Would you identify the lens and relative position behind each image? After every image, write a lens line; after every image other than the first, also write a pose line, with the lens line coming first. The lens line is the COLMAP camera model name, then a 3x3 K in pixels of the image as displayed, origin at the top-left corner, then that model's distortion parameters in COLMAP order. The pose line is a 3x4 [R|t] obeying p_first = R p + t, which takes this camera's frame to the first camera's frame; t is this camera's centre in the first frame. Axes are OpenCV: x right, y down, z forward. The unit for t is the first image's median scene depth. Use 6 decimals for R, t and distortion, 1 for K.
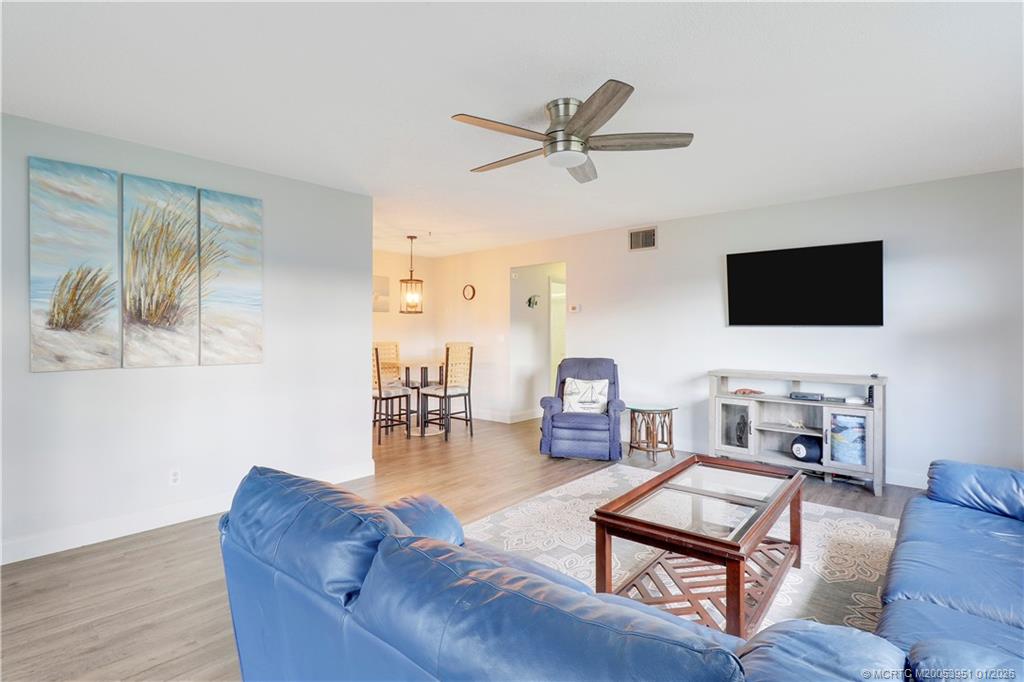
lens RADIAL K [[492.2, 0, 516.8], [0, 492.2, 336.3], [0, 0, 1]] dist [0.014317, -0.018724]
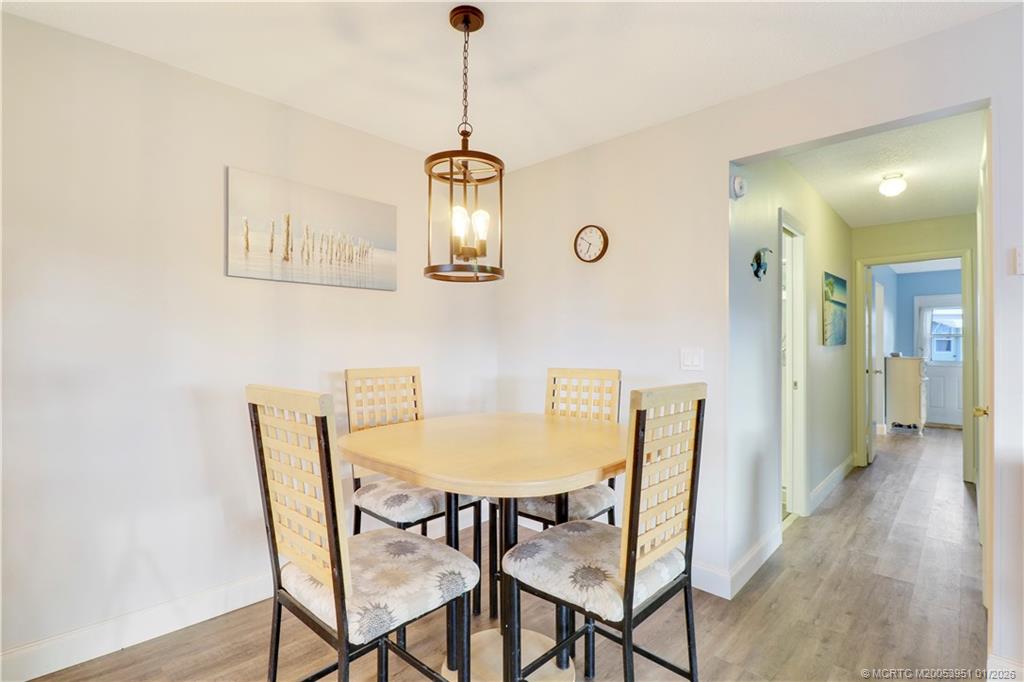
lens RADIAL K [[486.1, 0, 510.2], [0, 486.1, 342.9], [0, 0, 1]] dist [0.000337, -0.008896]
pose [[0.998960, -0.000347, -0.045586, -0.243622], [0.000010, 0.999973, -0.007389, -0.007935], [0.045587, 0.007380, 0.998933, 0.997988]]
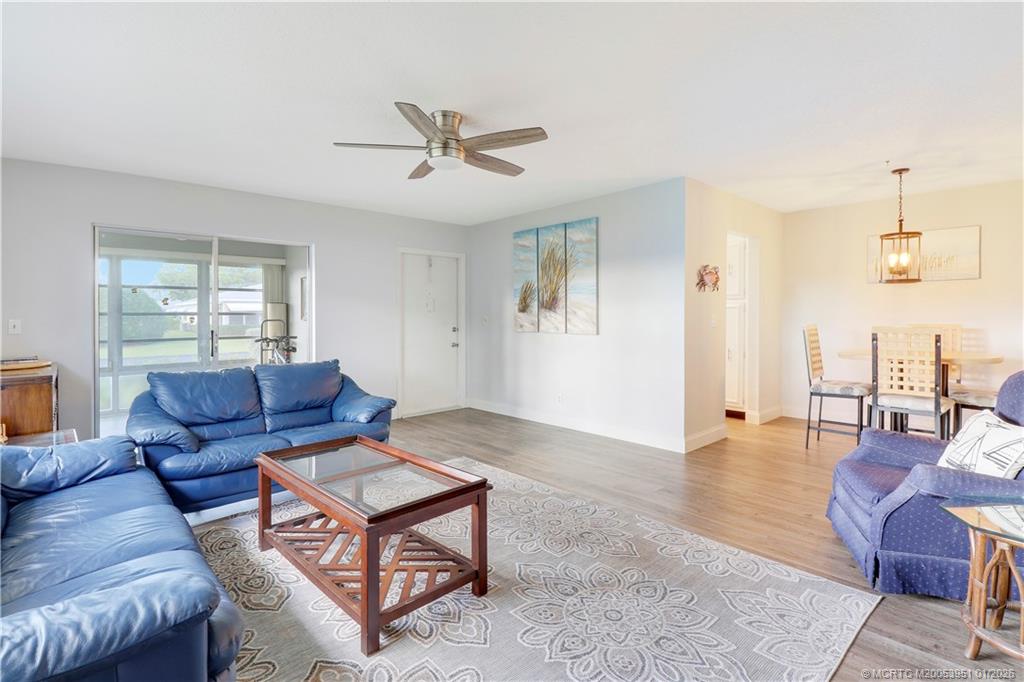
lens RADIAL K [[496.9, 0, 515.4], [0, 496.9, 328.5], [0, 0, 1]] dist [-0.012237, -0.001210]
pose [[-0.113331, 0.028030, -0.993162, 0.737387], [-0.002089, 0.999593, 0.028450, -0.002687], [0.993555, 0.005299, -0.113226, 0.765845]]
